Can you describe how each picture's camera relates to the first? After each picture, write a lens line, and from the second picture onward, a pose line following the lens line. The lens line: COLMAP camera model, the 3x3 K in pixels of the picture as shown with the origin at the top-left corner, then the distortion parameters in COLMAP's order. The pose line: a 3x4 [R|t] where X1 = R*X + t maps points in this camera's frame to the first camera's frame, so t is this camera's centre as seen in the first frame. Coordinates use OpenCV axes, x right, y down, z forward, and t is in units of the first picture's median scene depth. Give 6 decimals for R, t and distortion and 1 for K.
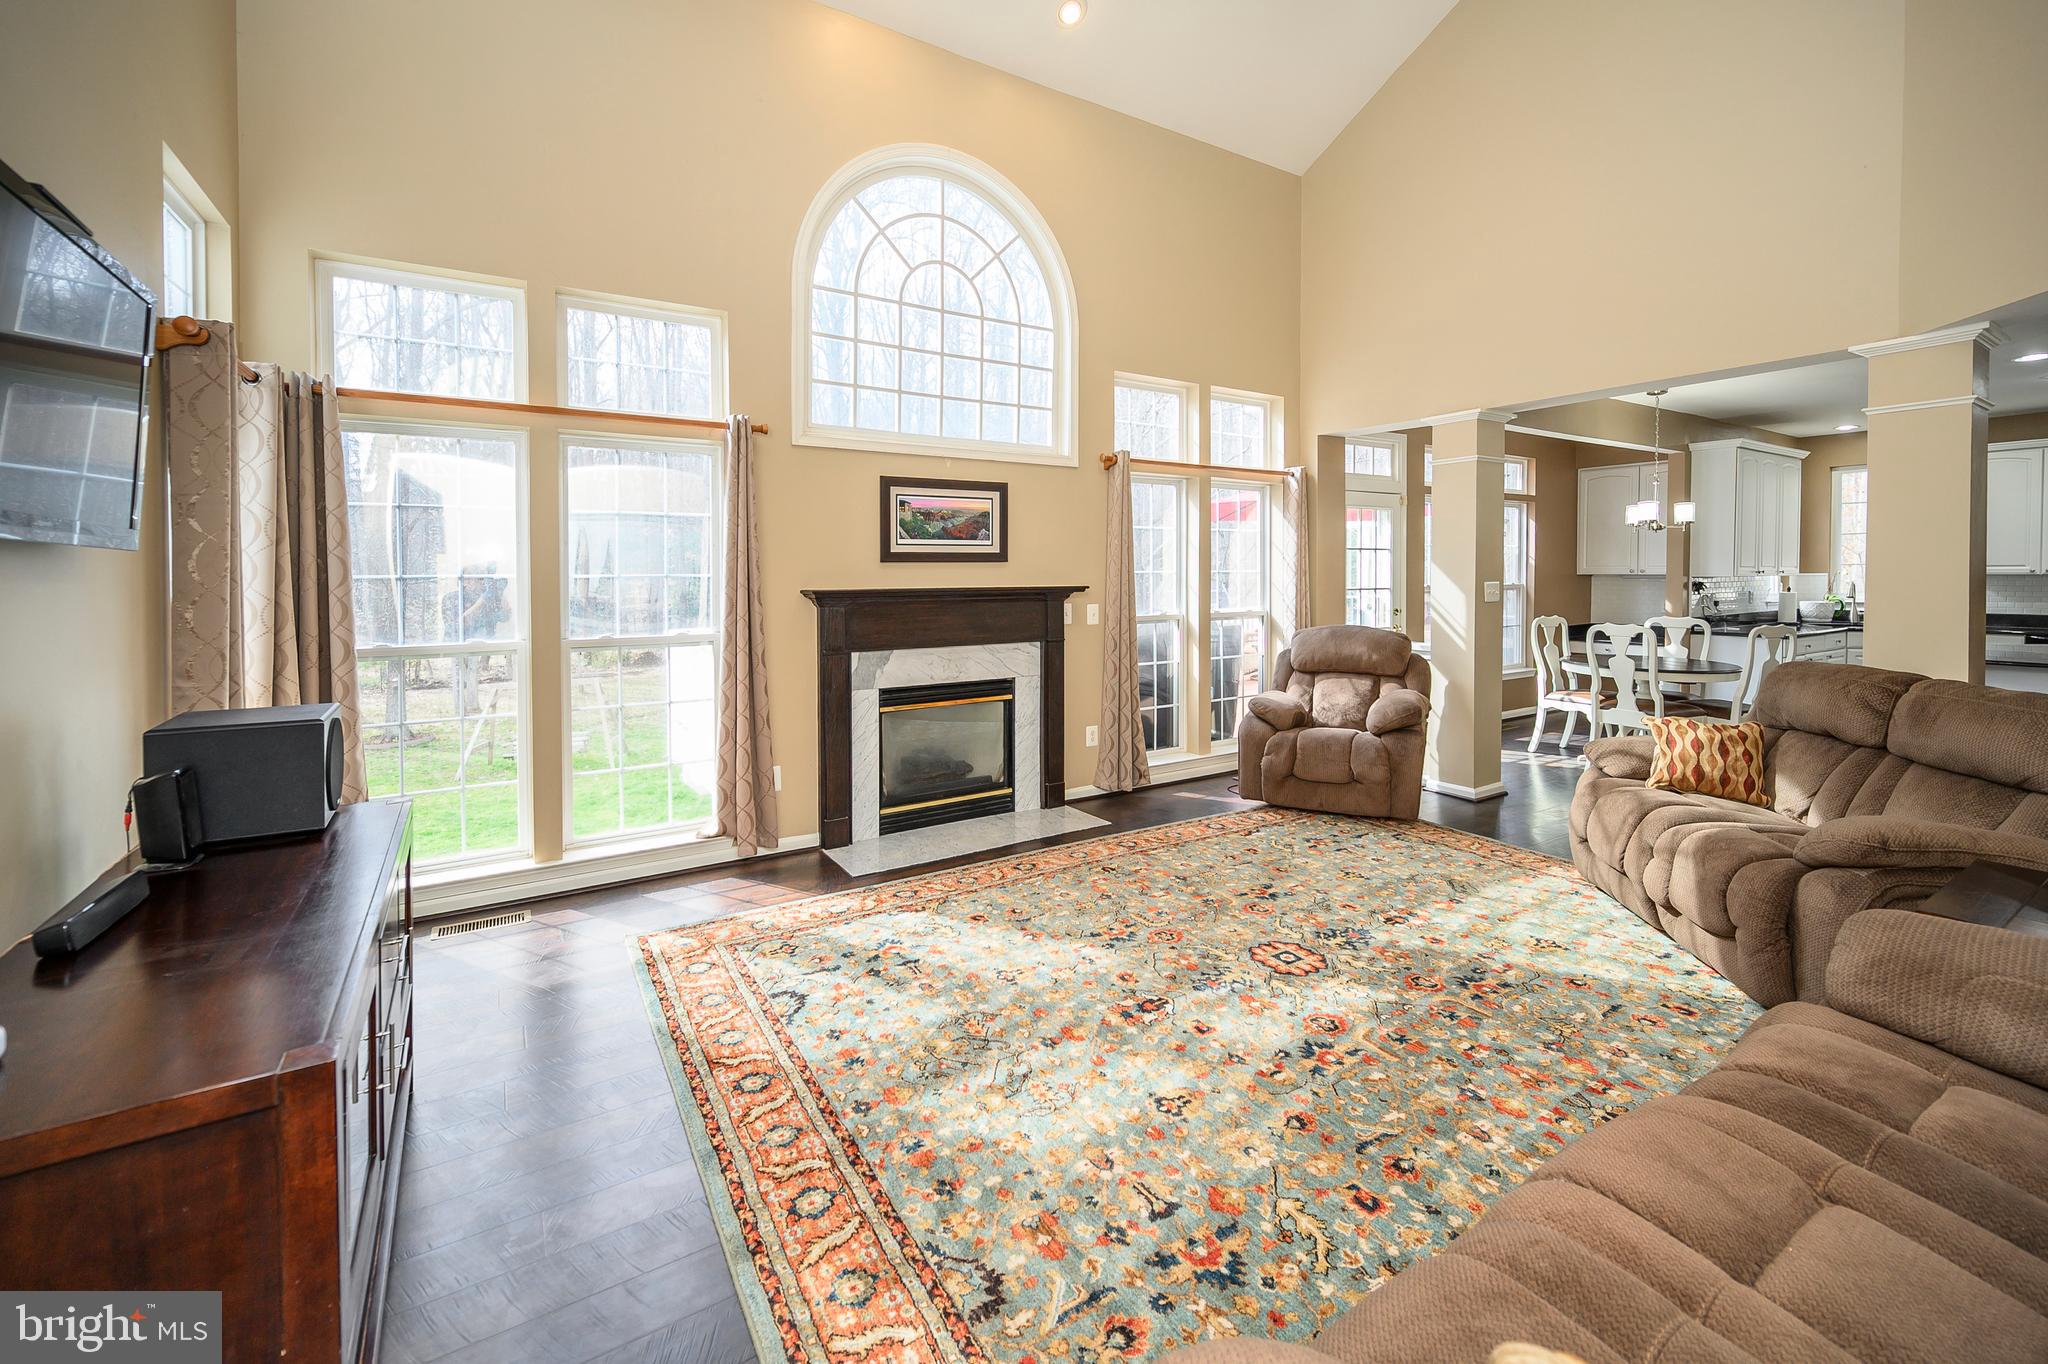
lens RADIAL K [[857.3, 0, 1033.2], [0, 857.3, 583.2], [0, 0, 1]] dist [0.000774, 0.000089]
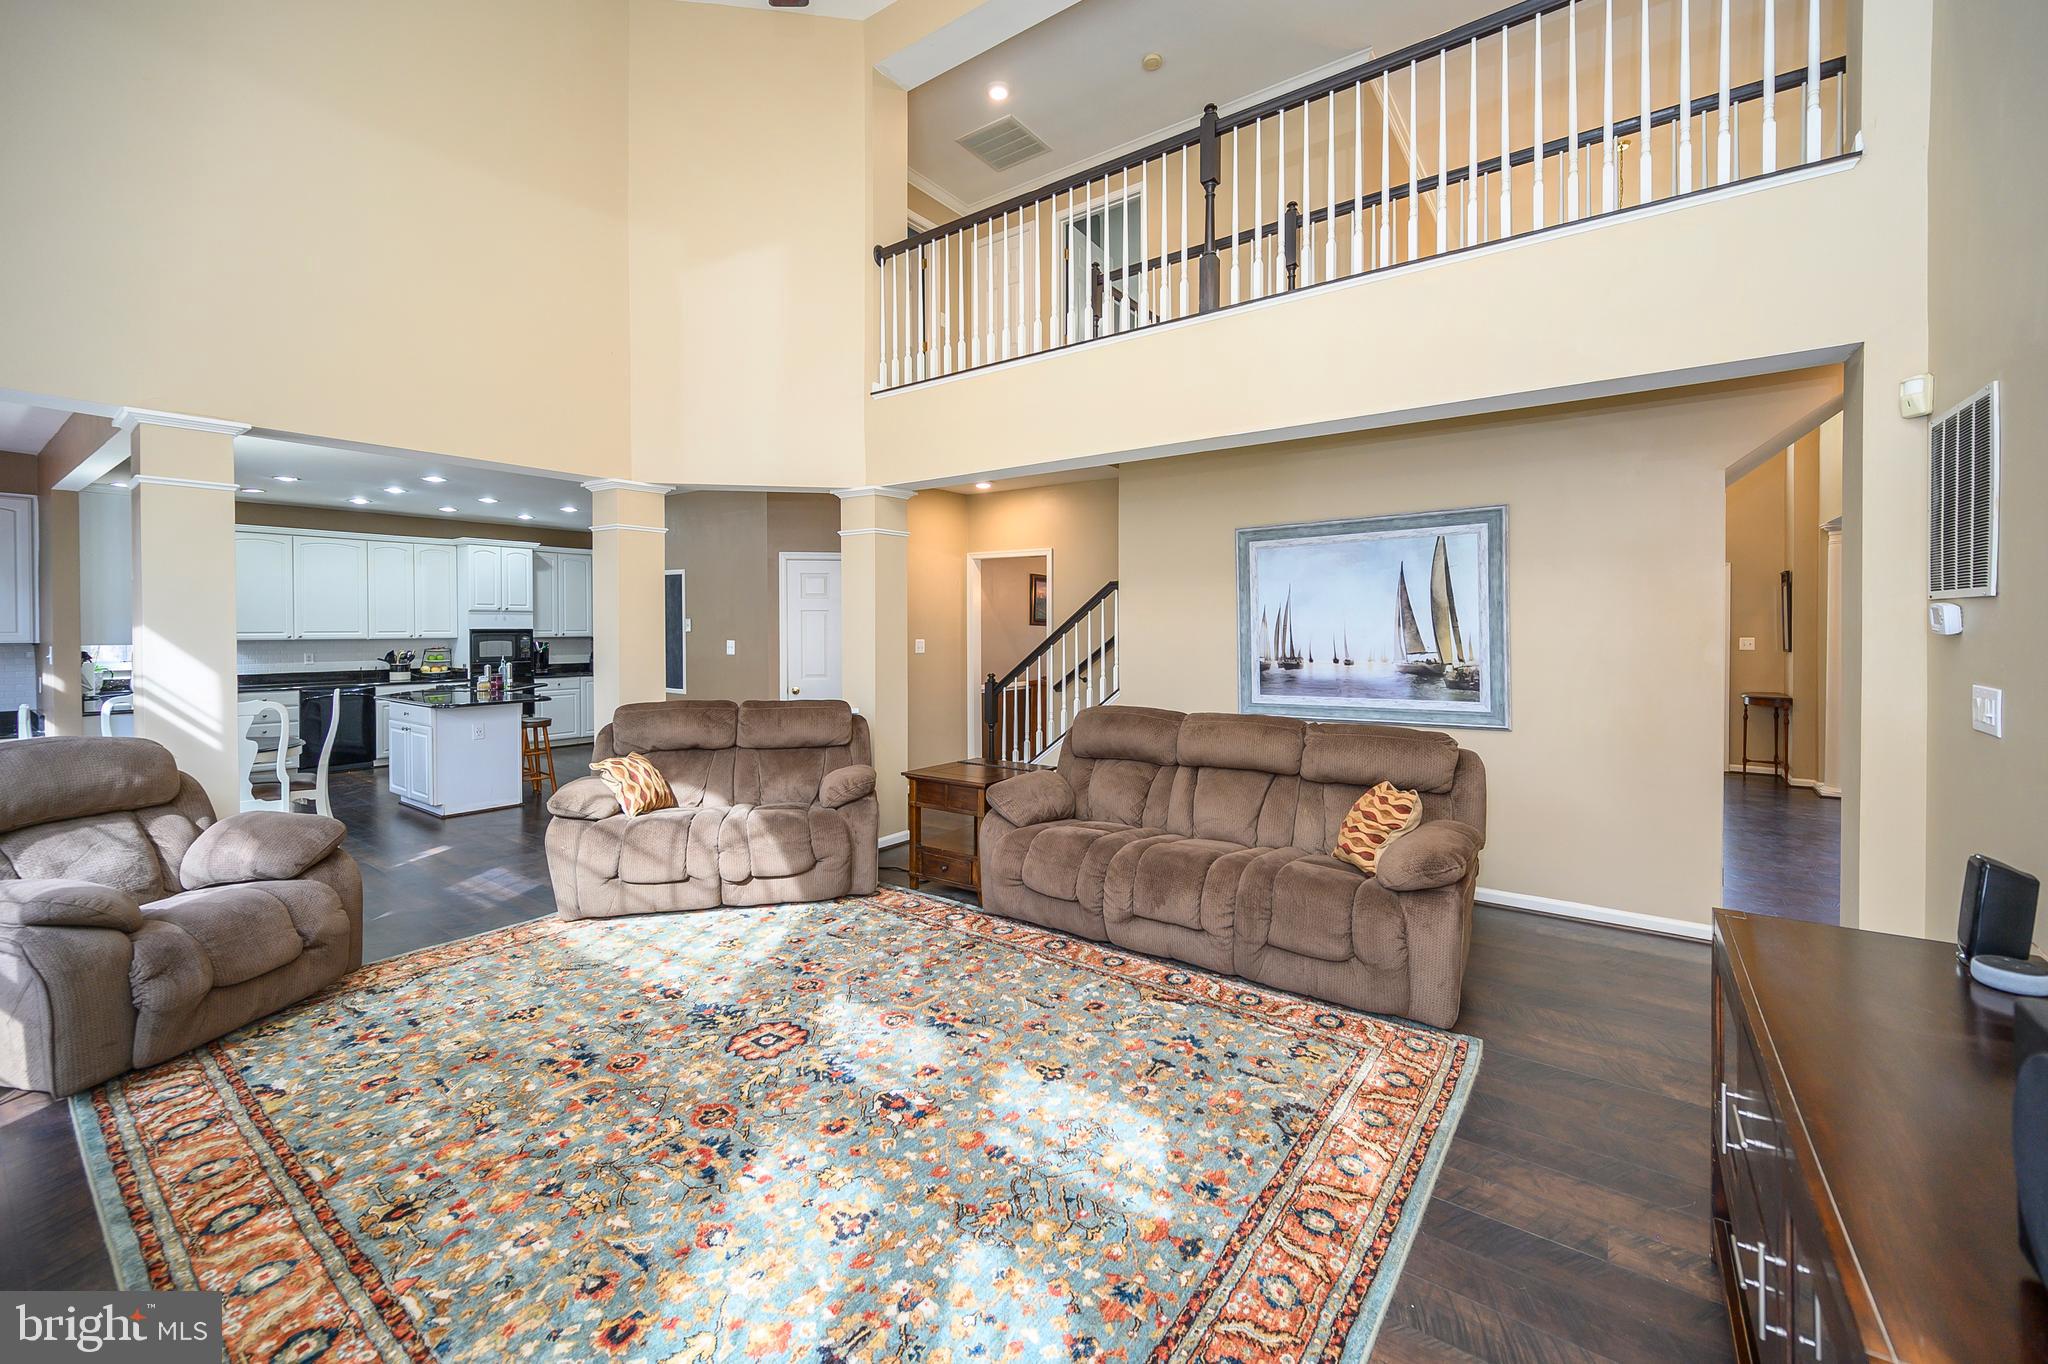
lens RADIAL K [[829.5, 0, 1024.6], [0, 829.5, 636.9], [0, 0, 1]] dist [0.001034, 0.000138]
pose [[-0.368001, -0.004780, 0.929813, -0.658130], [0.014998, 0.999826, 0.011075, -0.024456], [-0.929704, 0.018021, -0.367866, 1.032542]]
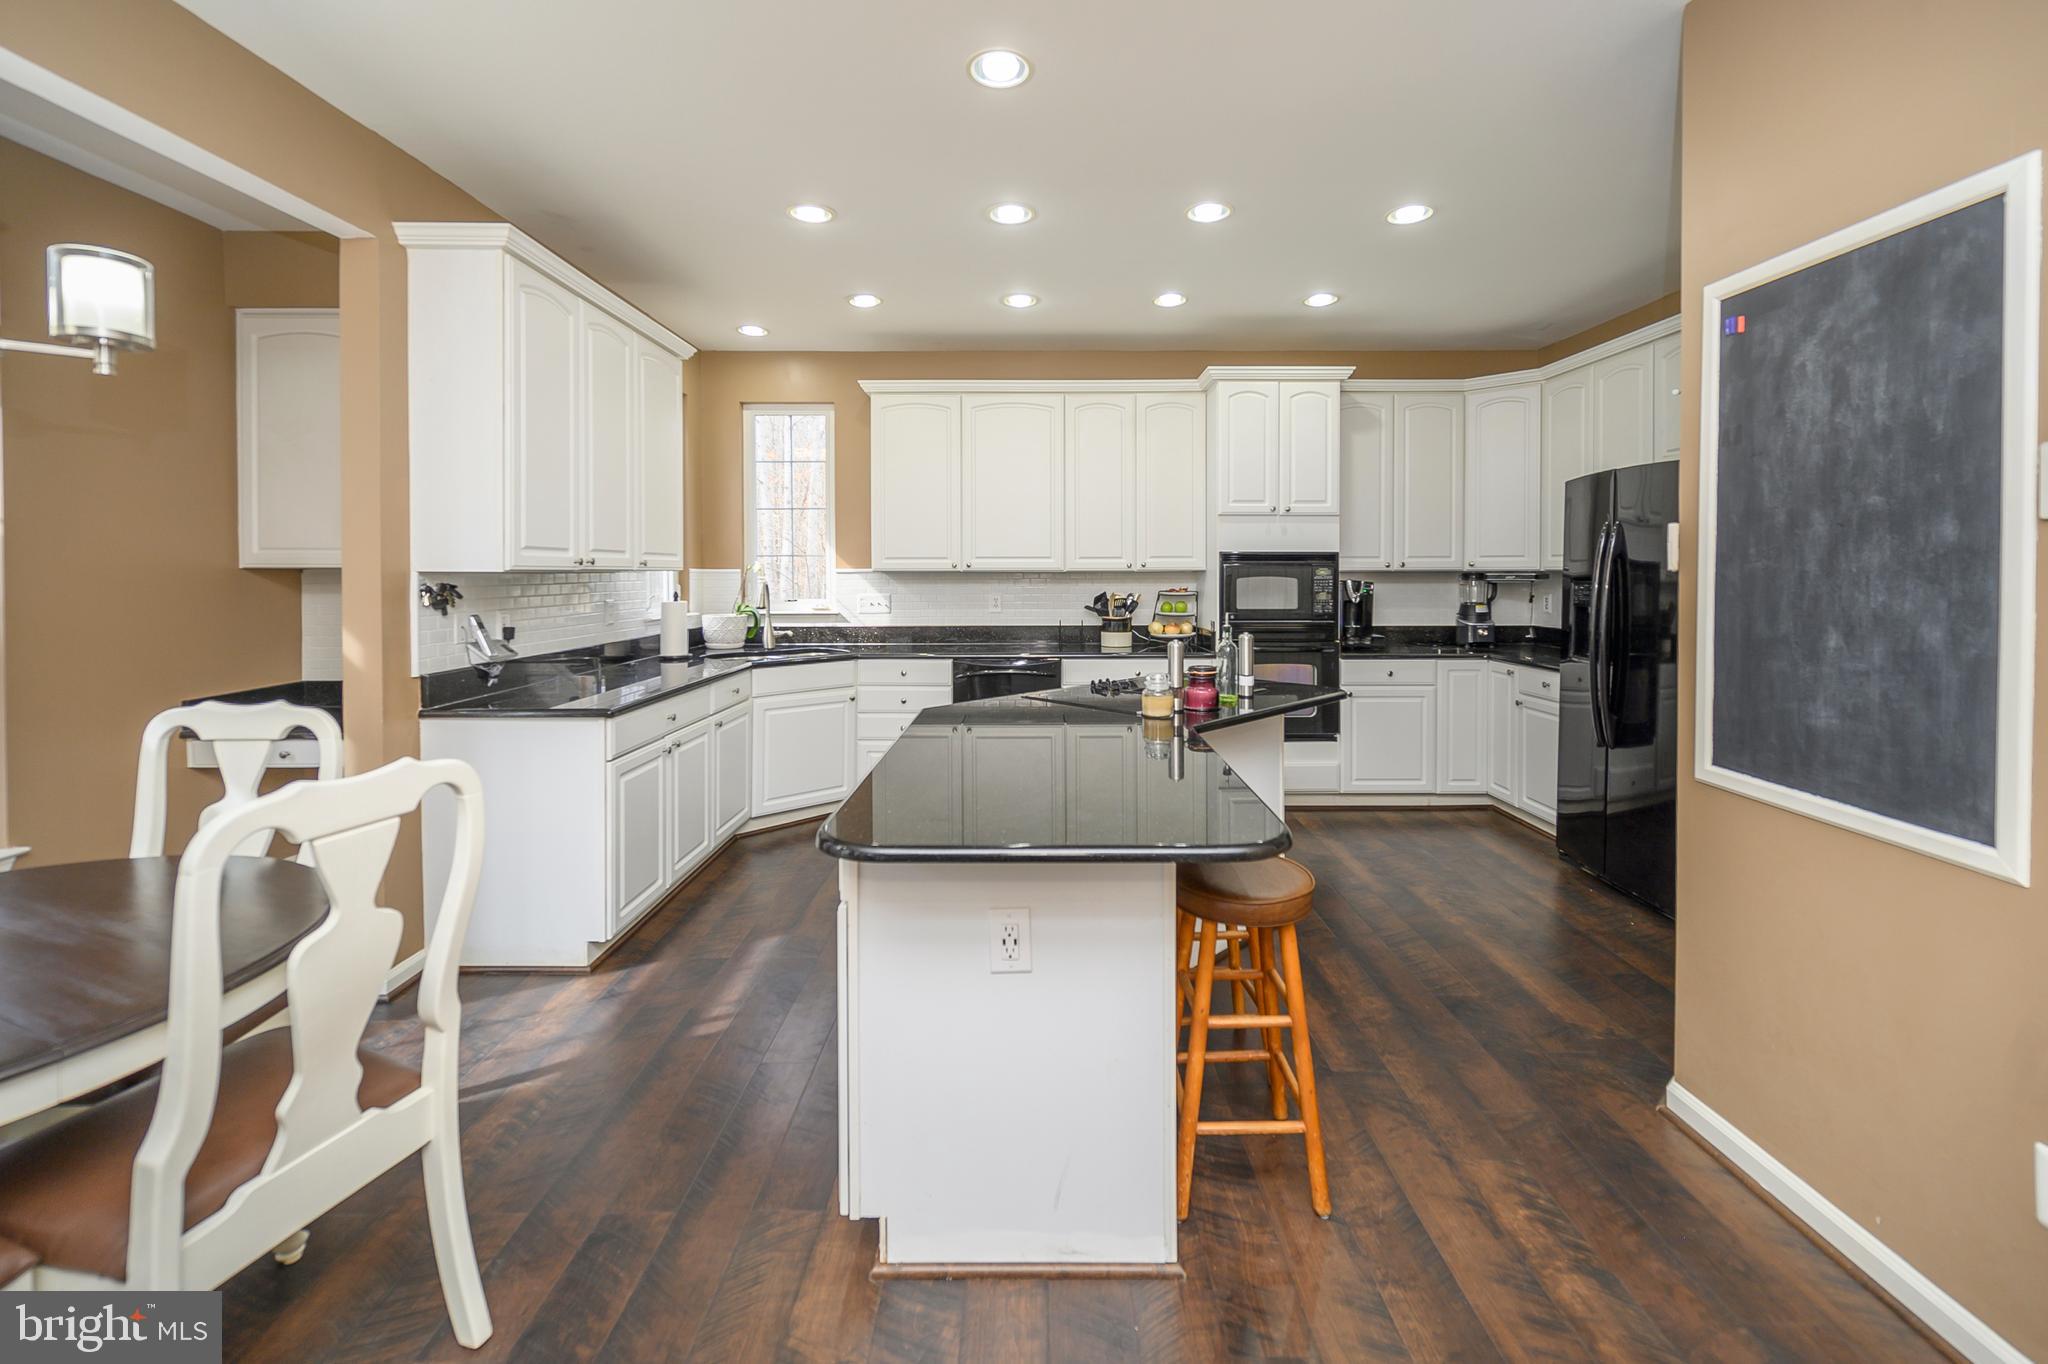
lens RADIAL K [[851.1, 0, 1033.8], [0, 851.1, 575.3], [0, 0, 1]] dist [-0.000348, 0.000096]
pose [[0.532428, 0.000824, 0.846475, 1.330154], [0.007398, 0.999957, -0.005627, -0.002502], [-0.846443, 0.009258, 0.532399, 1.256087]]
